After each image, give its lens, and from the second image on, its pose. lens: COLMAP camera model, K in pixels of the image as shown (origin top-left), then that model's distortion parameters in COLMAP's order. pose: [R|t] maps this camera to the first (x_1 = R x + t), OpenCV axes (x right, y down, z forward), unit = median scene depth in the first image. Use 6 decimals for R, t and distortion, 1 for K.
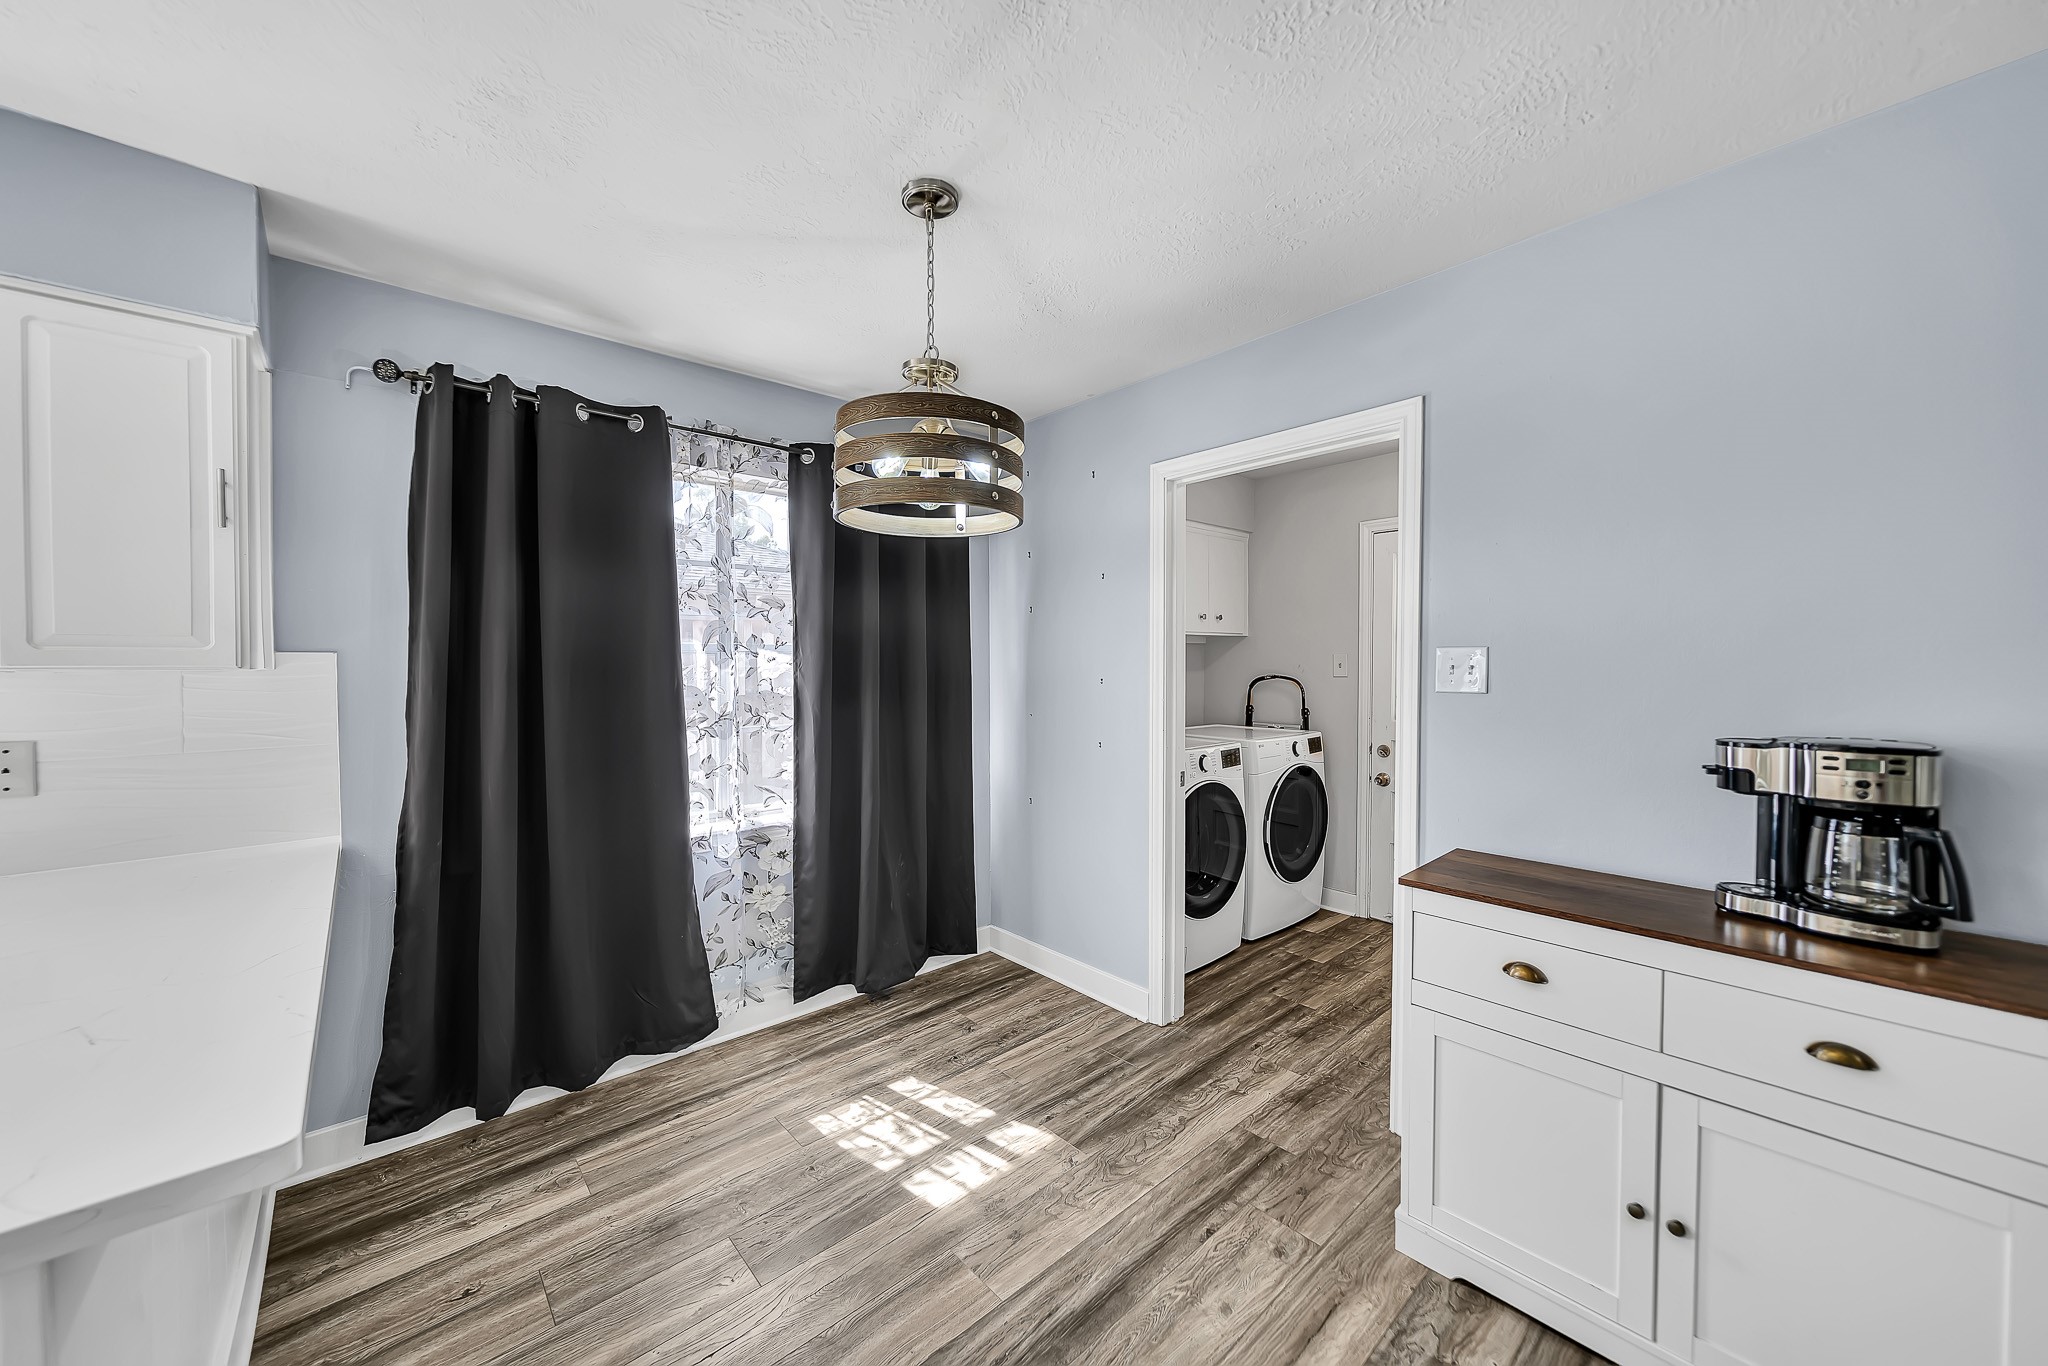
lens RADIAL K [[724.8, 0, 1019.8], [0, 724.8, 678.9], [0, 0, 1]] dist [-0.006737, 0.000373]
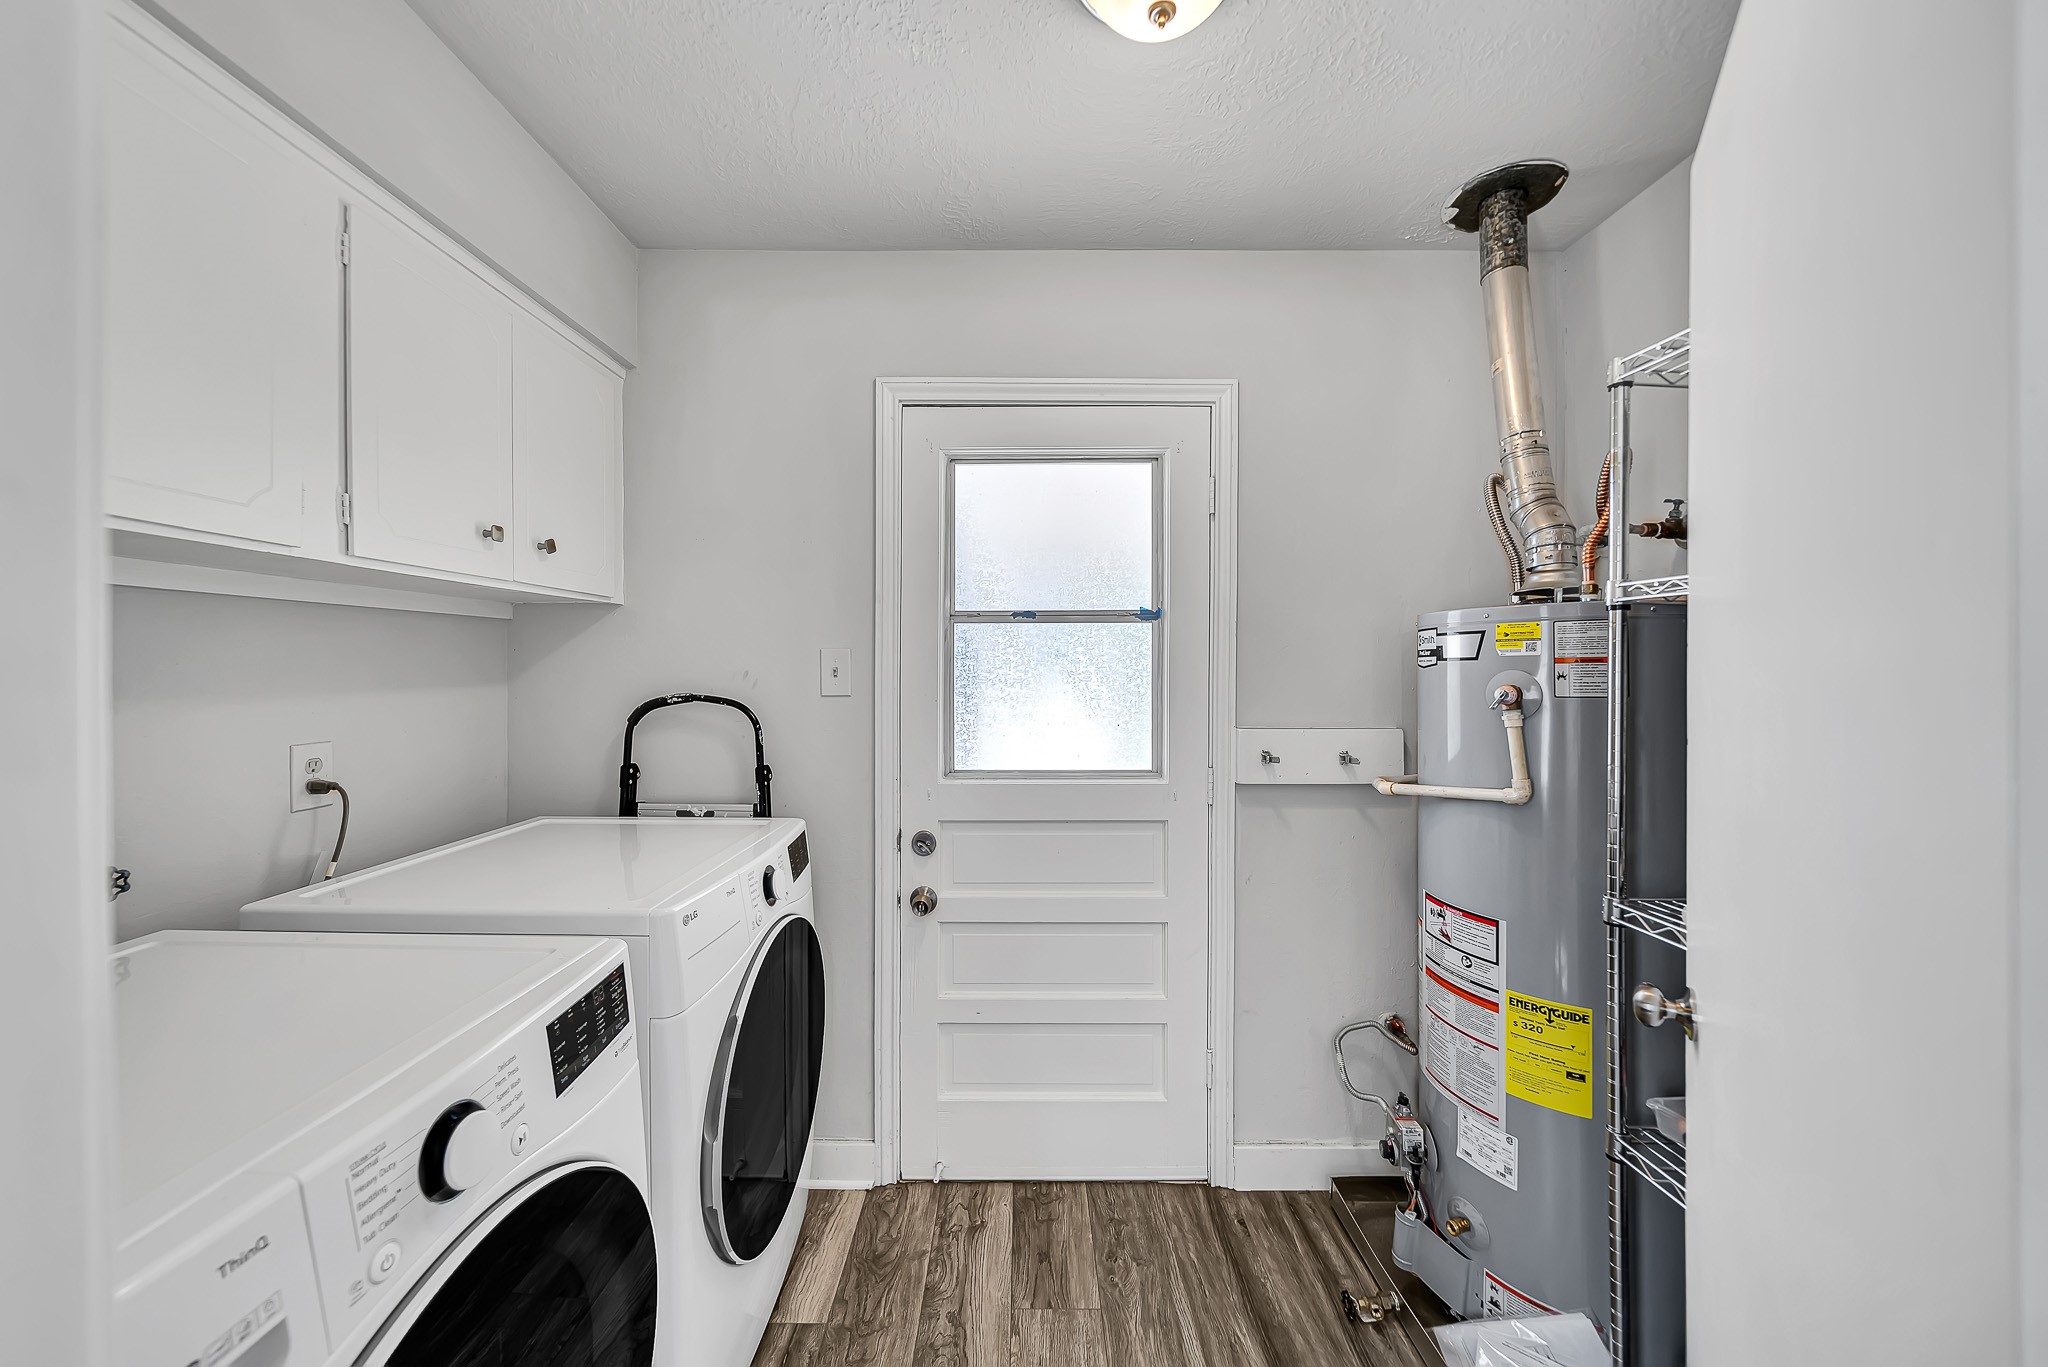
lens RADIAL K [[724.8, 0, 1019.8], [0, 724.8, 679.4], [0, 0, 1]] dist [-0.006737, 0.000373]
pose [[0.671200, -0.007753, 0.741235, 0.171493], [0.012626, 0.999920, -0.000974, -0.012430], [-0.741168, 0.010013, 0.671244, 0.597718]]
